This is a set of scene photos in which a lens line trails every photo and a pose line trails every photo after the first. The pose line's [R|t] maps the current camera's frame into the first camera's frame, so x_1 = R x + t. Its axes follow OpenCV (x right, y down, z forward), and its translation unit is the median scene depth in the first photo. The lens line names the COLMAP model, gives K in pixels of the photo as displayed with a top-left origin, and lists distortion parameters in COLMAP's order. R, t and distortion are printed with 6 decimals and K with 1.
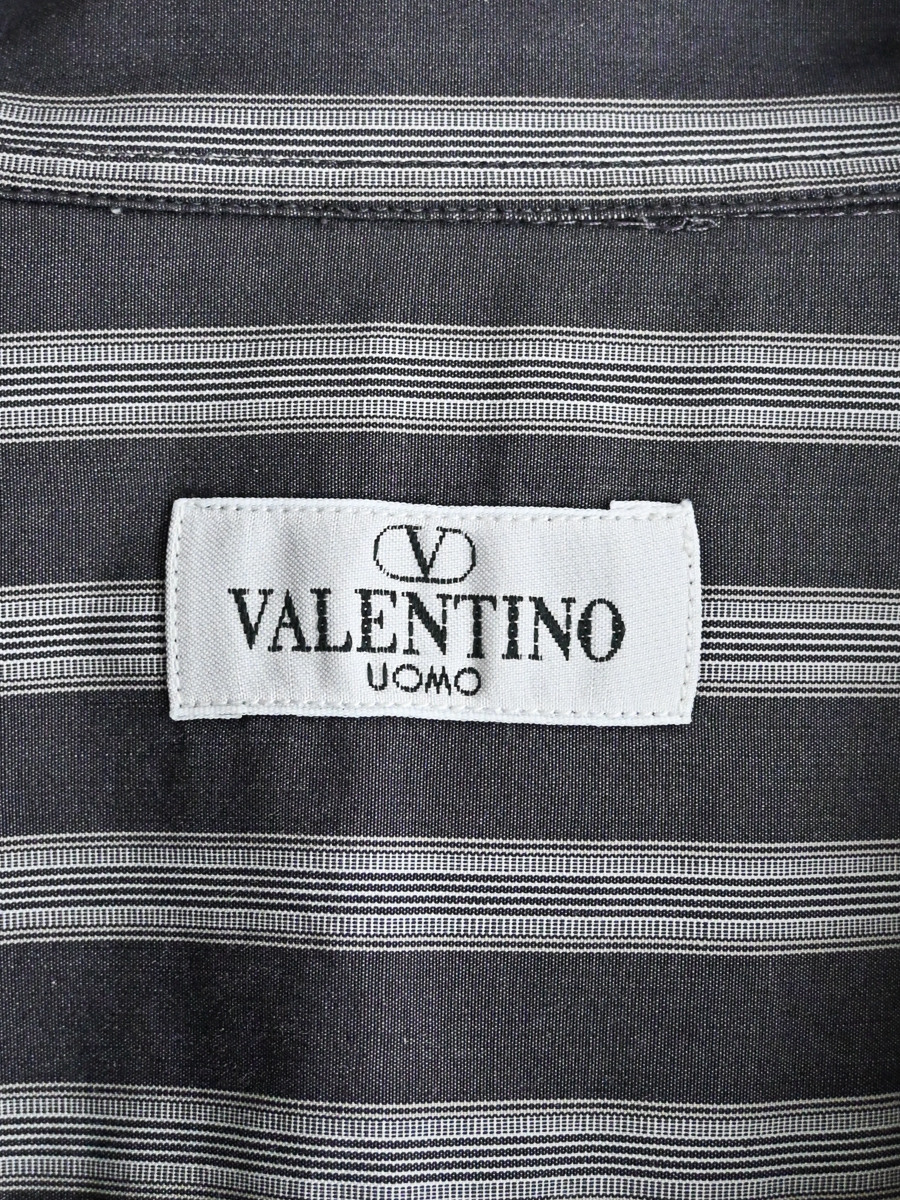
lens RADIAL K [[1188.9, 0, 451.3], [0, 1188.9, 600.0], [0, 0, 1]] dist [0.004605, 0.000000]
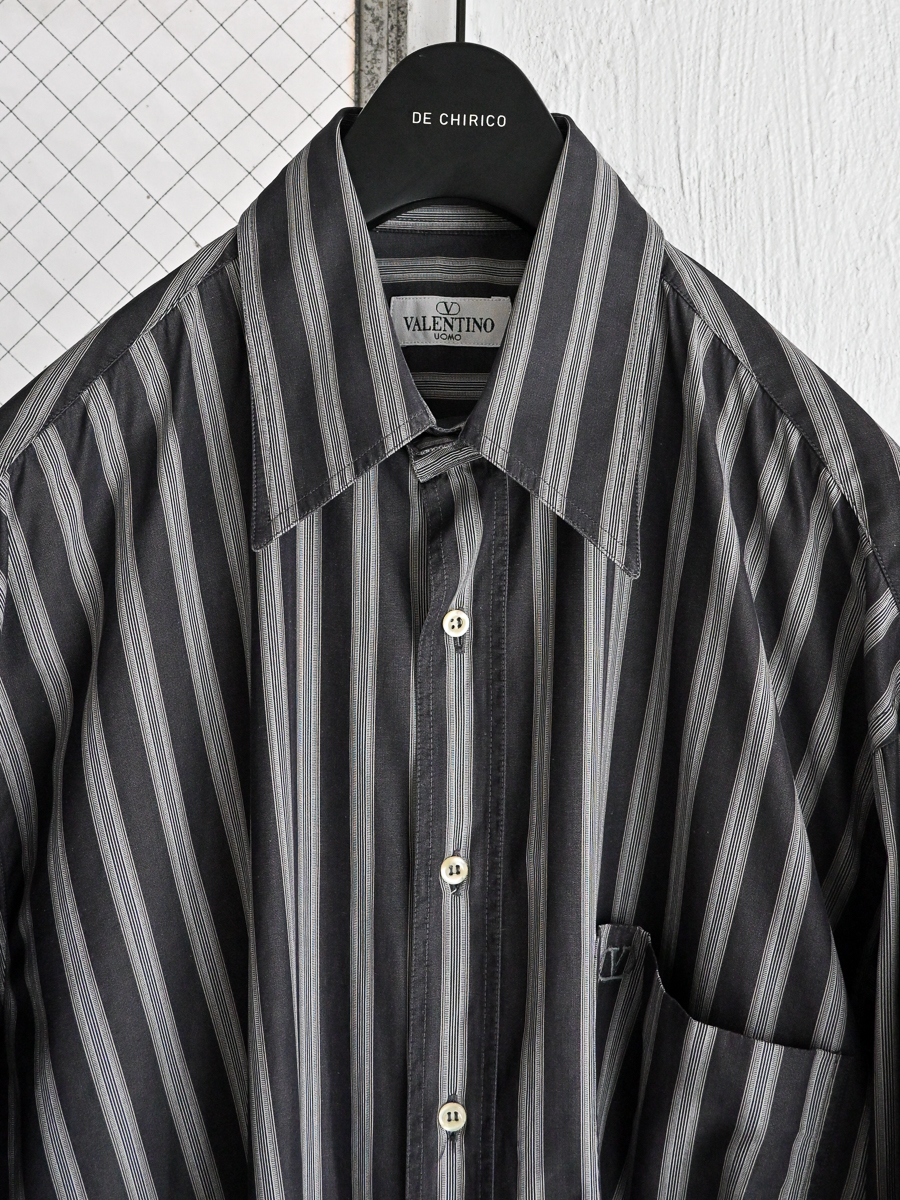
lens RADIAL K [[841.0, 0, 448.4], [0, 841.0, 599.3], [0, 0, 1]] dist [0.003915, 0.005115]
pose [[0.999995, 0.002659, 0.001927, -0.023717], [-0.003247, 0.887779, 0.460259, -0.501741], [-0.000487, -0.460263, 0.887783, -2.186662]]
